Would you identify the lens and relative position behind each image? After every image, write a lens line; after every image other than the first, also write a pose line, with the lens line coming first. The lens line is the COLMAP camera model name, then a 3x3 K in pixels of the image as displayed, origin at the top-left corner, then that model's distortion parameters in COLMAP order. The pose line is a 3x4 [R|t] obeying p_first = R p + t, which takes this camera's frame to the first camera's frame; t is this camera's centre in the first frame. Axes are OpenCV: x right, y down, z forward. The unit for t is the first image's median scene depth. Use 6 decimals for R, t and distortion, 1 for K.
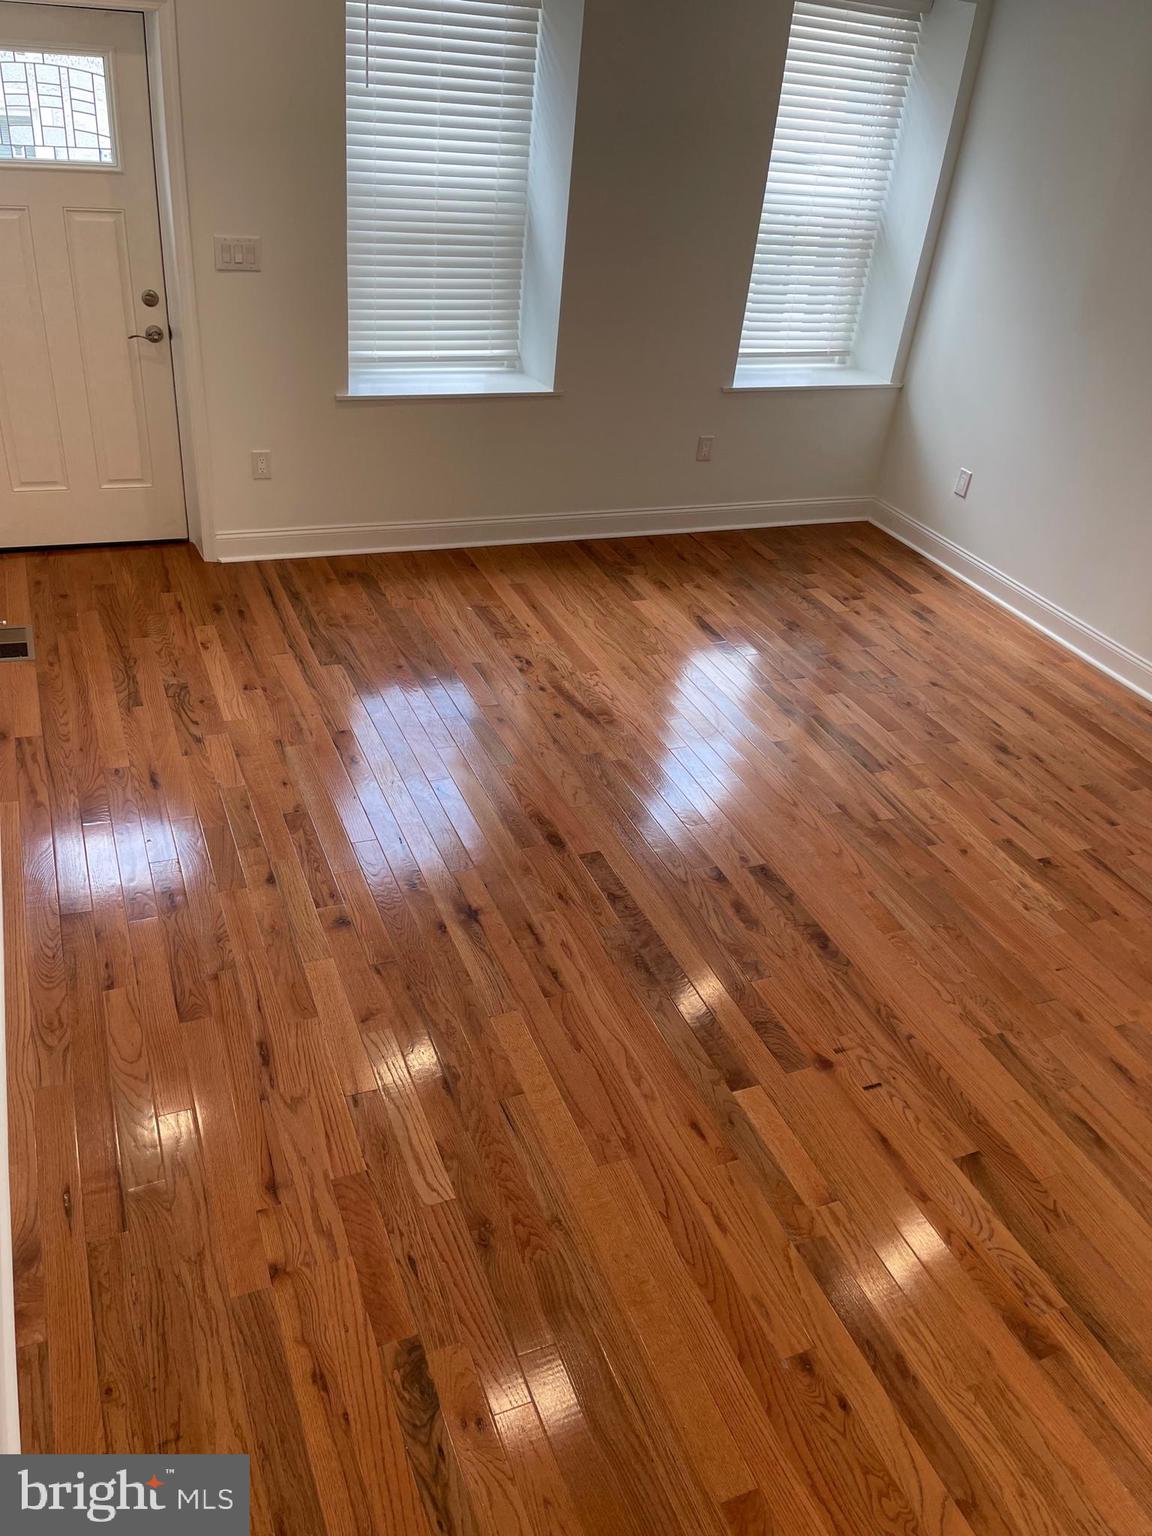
lens RADIAL K [[1157.9, 0, 576.6], [0, 1157.9, 771.2], [0, 0, 1]] dist [0.065021, -0.084981]
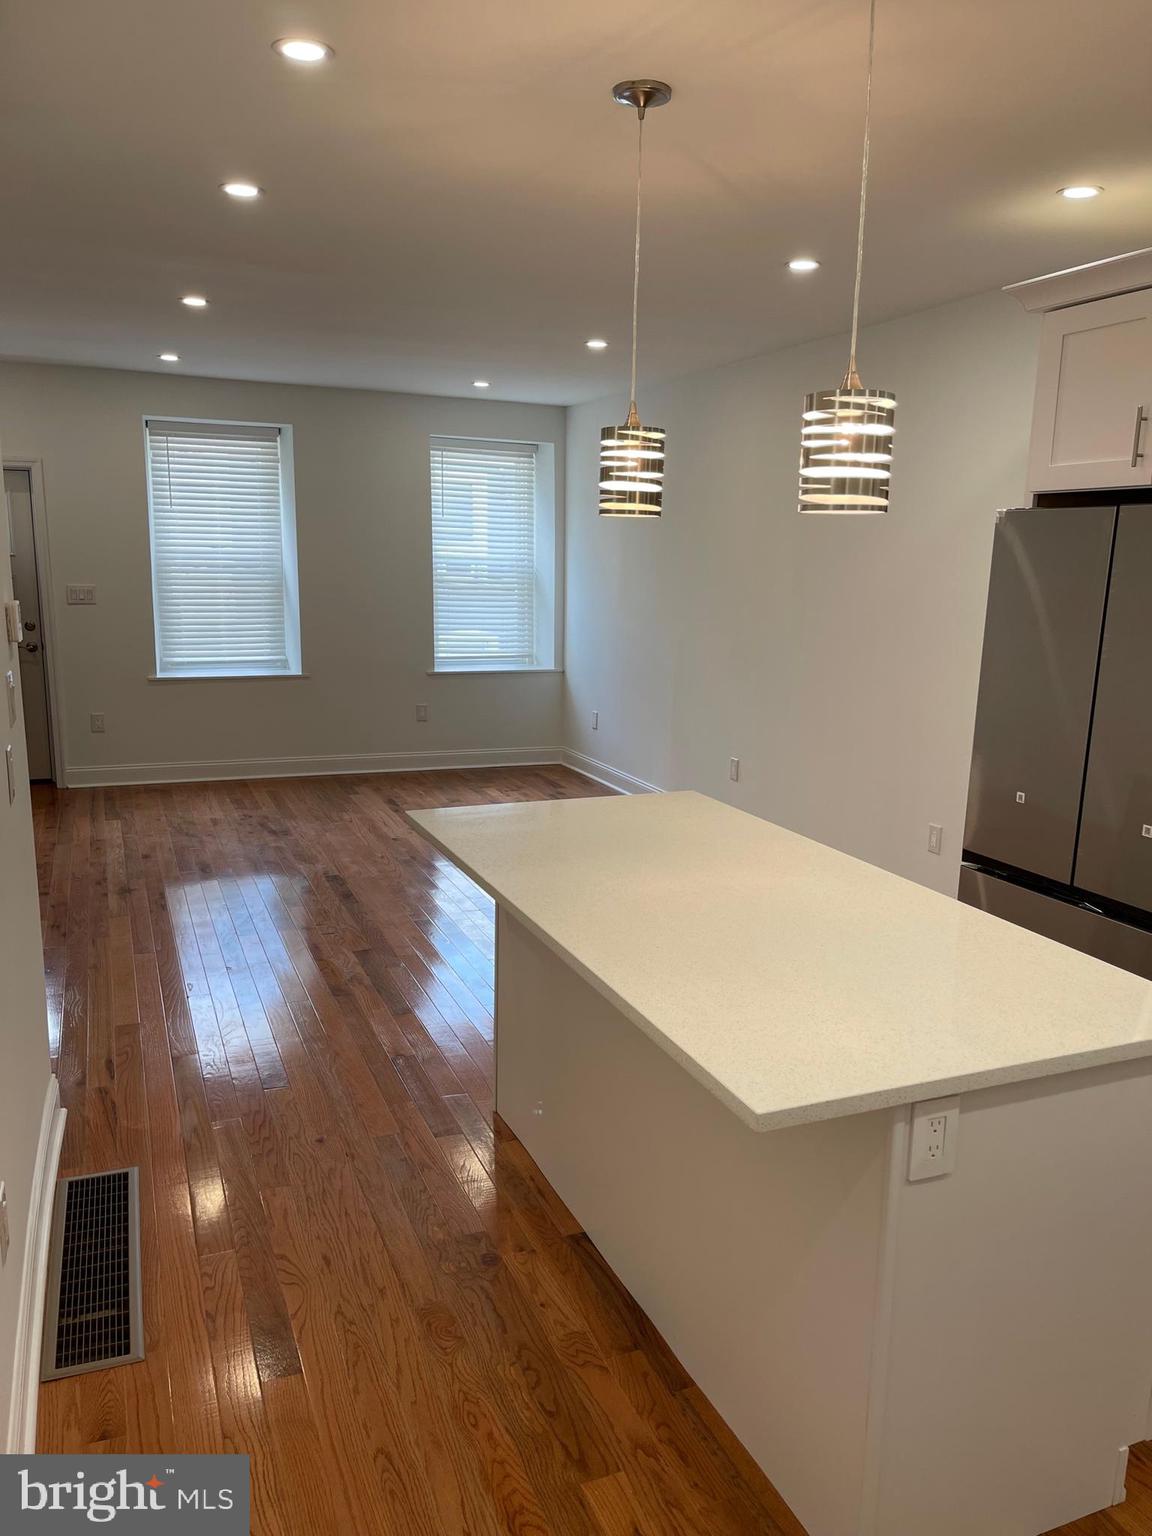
lens RADIAL K [[1157.9, 0, 590.1], [0, 1157.9, 782.7], [0, 0, 1]] dist [0.065021, -0.084981]
pose [[0.997028, -0.073988, -0.021462, 0.628000], [0.060661, 0.925725, -0.373301, 0.660079], [0.047488, 0.370890, 0.927462, -0.571220]]
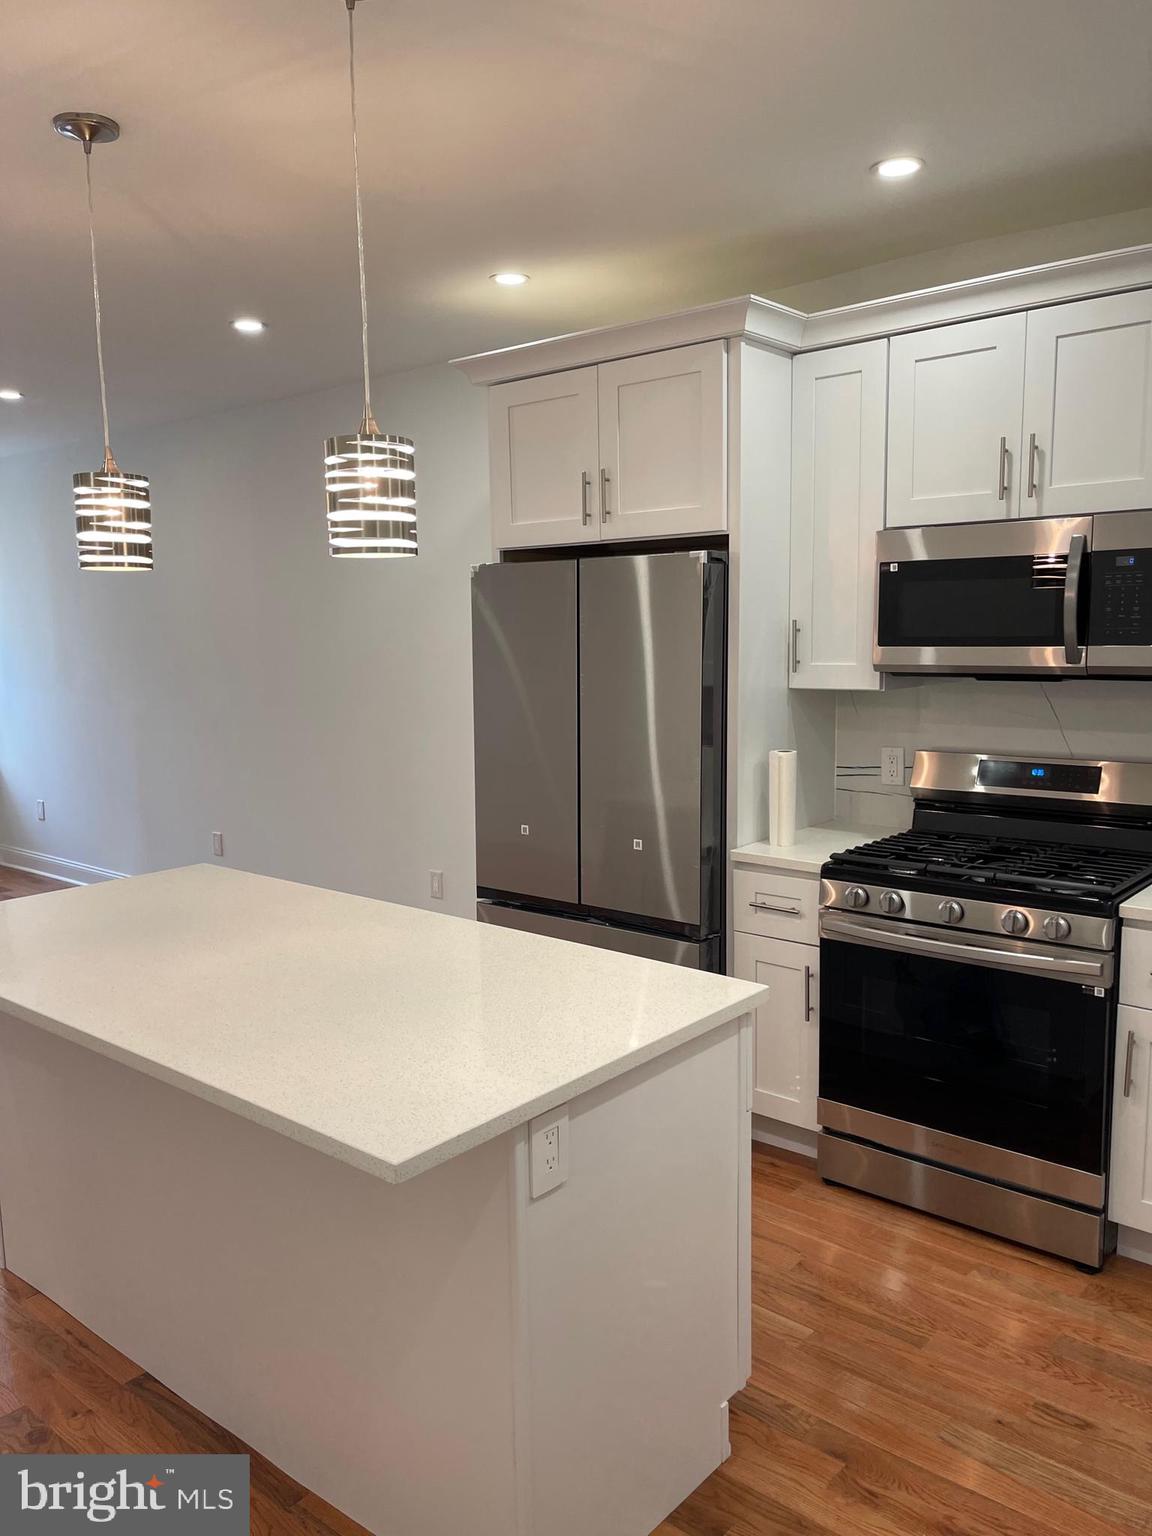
lens RADIAL K [[1157.9, 0, 582.5], [0, 1157.9, 778.2], [0, 0, 1]] dist [0.065021, -0.084981]
pose [[0.889704, -0.169062, 0.424080, 0.573863], [0.329648, 0.880541, -0.340558, 0.658149], [-0.315845, 0.442794, 0.839152, -0.548962]]
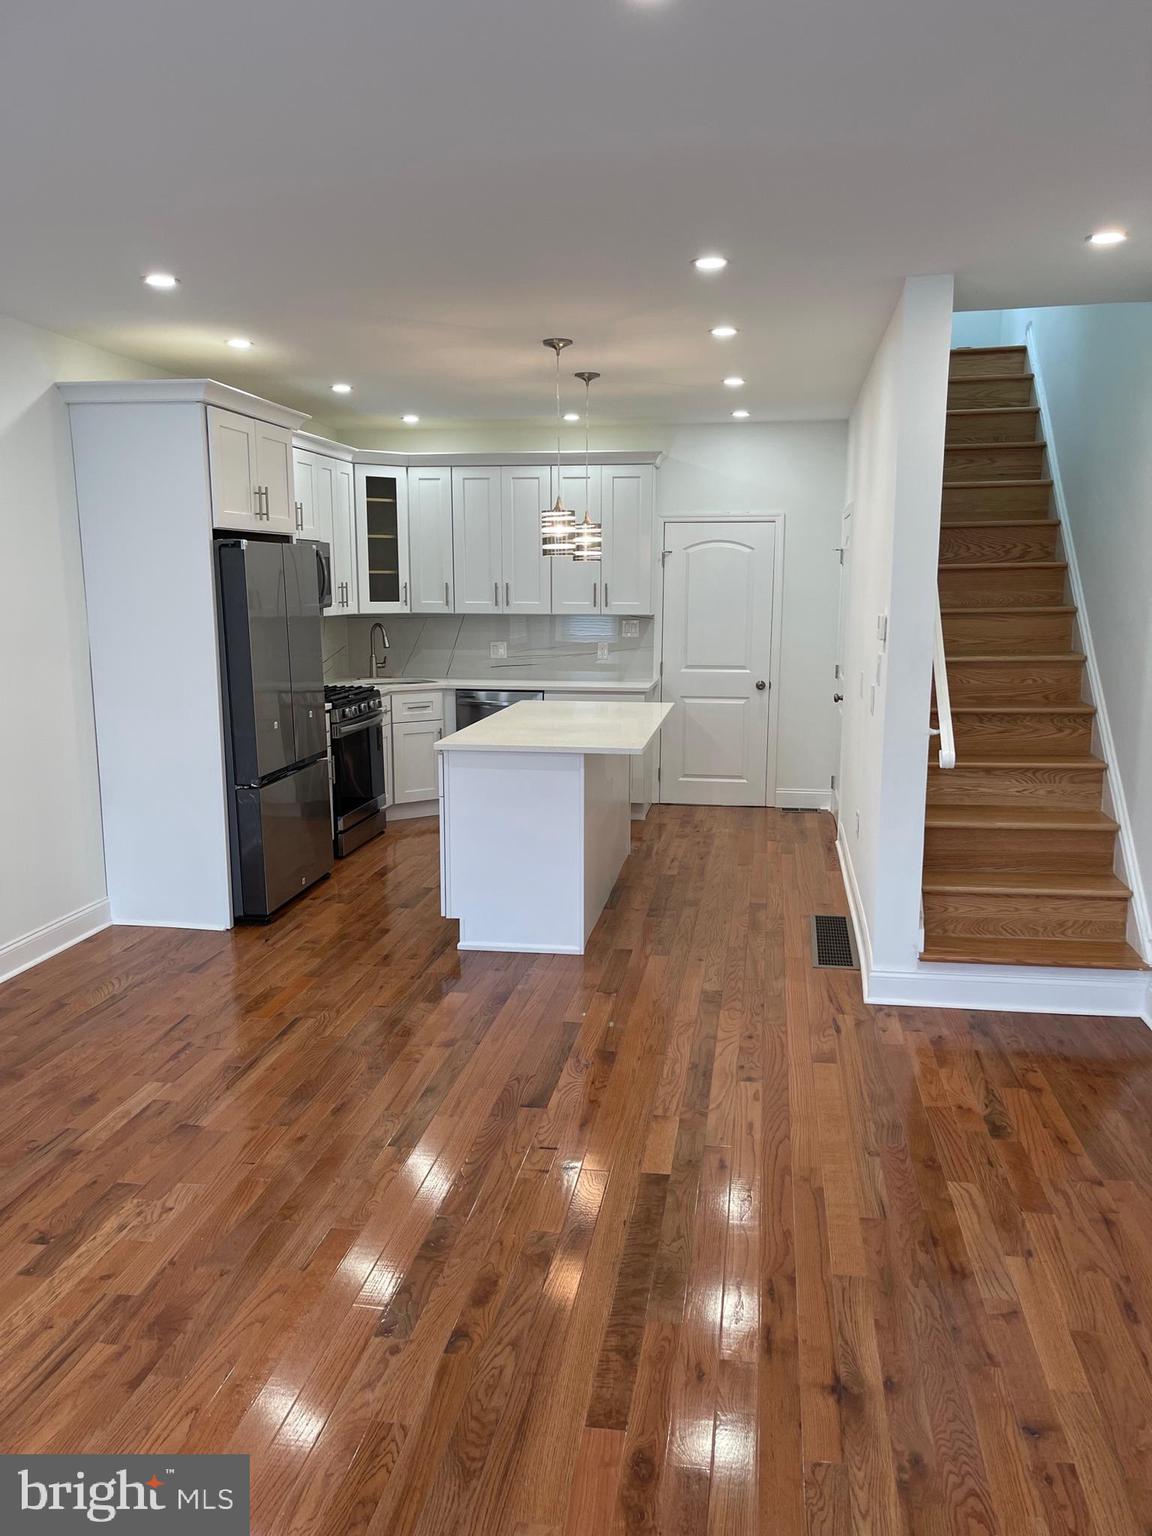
lens RADIAL K [[1157.9, 0, 588.8], [0, 1157.9, 779.9], [0, 0, 1]] dist [0.065021, -0.084981]
pose [[-0.845806, -0.186807, 0.499716, -0.254786], [0.218020, 0.733868, 0.643355, -0.652885], [-0.486909, 0.653101, -0.579982, 1.288097]]
